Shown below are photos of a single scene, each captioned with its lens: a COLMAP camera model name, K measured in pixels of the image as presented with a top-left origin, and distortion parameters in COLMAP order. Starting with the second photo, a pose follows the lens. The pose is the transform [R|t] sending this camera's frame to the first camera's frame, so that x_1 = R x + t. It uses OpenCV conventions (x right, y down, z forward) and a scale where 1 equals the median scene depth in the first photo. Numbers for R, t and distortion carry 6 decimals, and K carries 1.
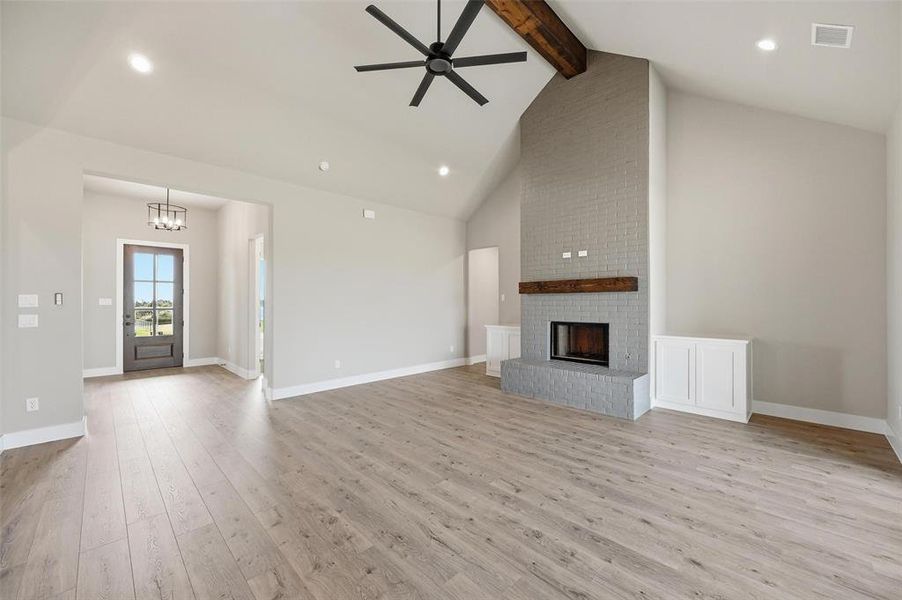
lens RADIAL K [[355.7, 0, 456.9], [0, 355.7, 301.1], [0, 0, 1]] dist [0.002131, 0.000089]
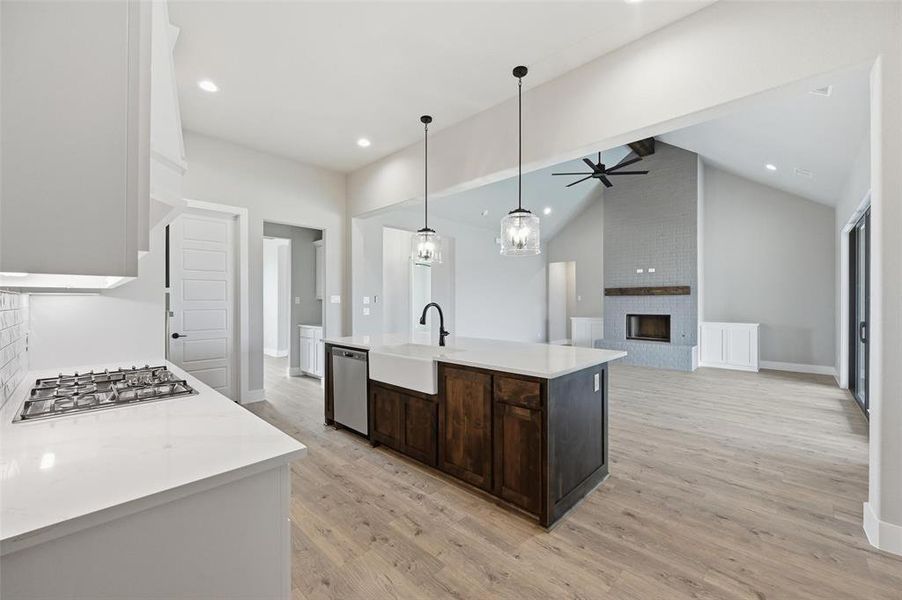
lens RADIAL K [[366.1, 0, 451.0], [0, 366.1, 300.0], [0, 0, 1]] dist [0.001472, 0.000262]
pose [[0.999670, 0.001232, 0.025643, -0.624786], [-0.001195, 0.999998, -0.001447, -0.000234], [-0.025645, 0.001416, 0.999670, -0.642153]]
